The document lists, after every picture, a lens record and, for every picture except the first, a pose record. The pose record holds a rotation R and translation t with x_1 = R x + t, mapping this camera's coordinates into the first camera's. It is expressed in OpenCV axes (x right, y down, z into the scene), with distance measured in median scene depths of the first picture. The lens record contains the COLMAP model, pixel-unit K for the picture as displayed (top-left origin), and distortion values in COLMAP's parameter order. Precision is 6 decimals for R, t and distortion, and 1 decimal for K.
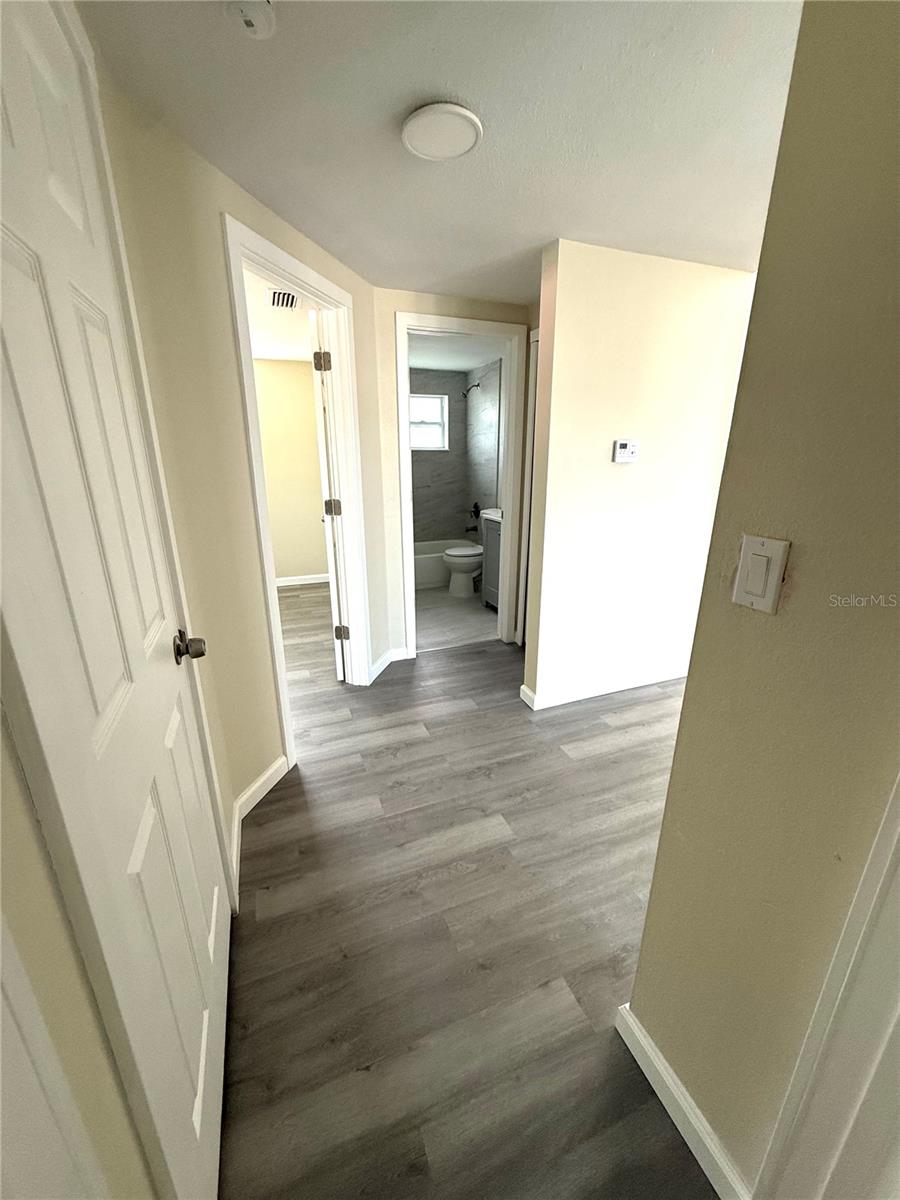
lens RADIAL K [[475.8, 0, 450.0], [0, 475.8, 600.0], [0, 0, 1]] dist [0.000685, -0.000021]
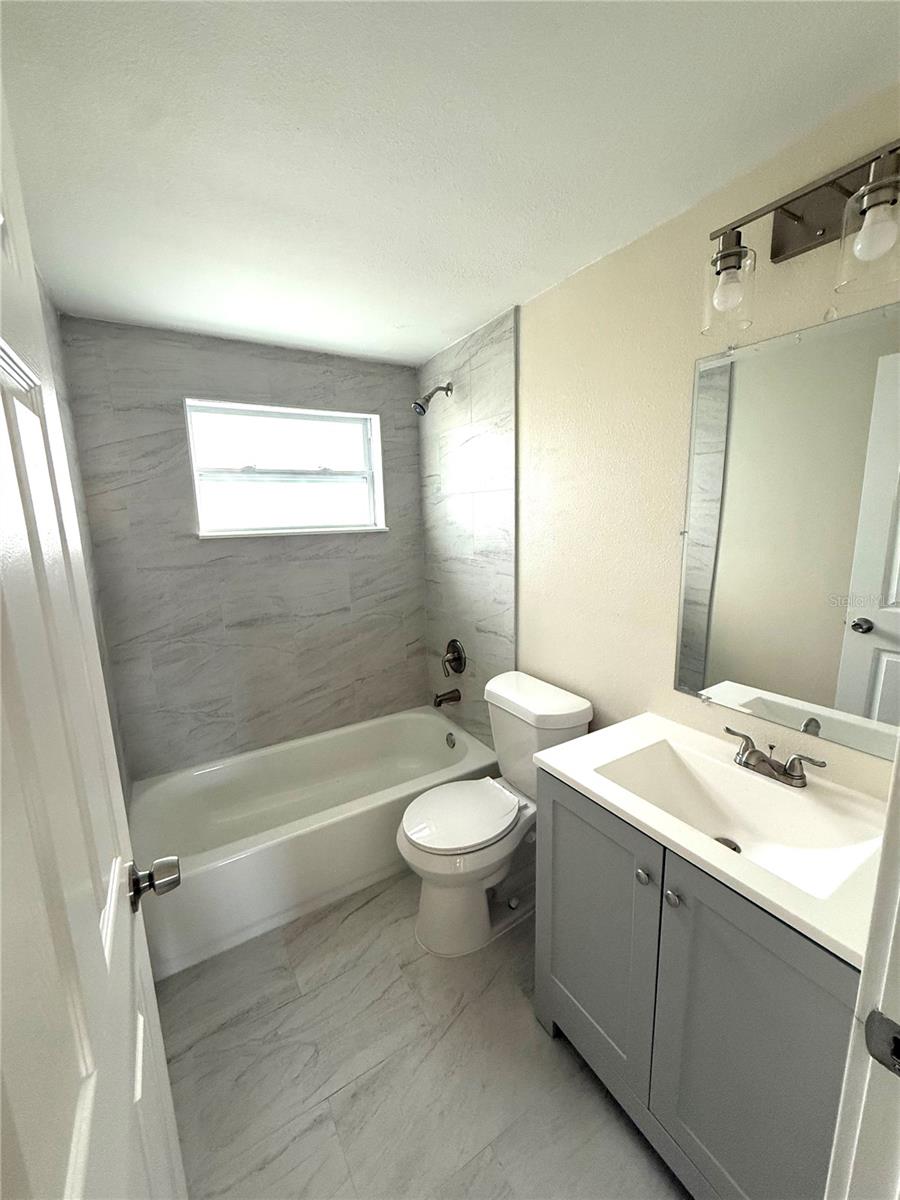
lens RADIAL K [[475.8, 0, 450.0], [0, 475.8, 600.0], [0, 0, 1]] dist [0.000685, -0.000021]
pose [[0.985051, -0.053738, 0.163668, -0.021059], [0.073412, 0.990458, -0.116634, -0.191895], [-0.155838, 0.126906, 0.979597, 0.554745]]
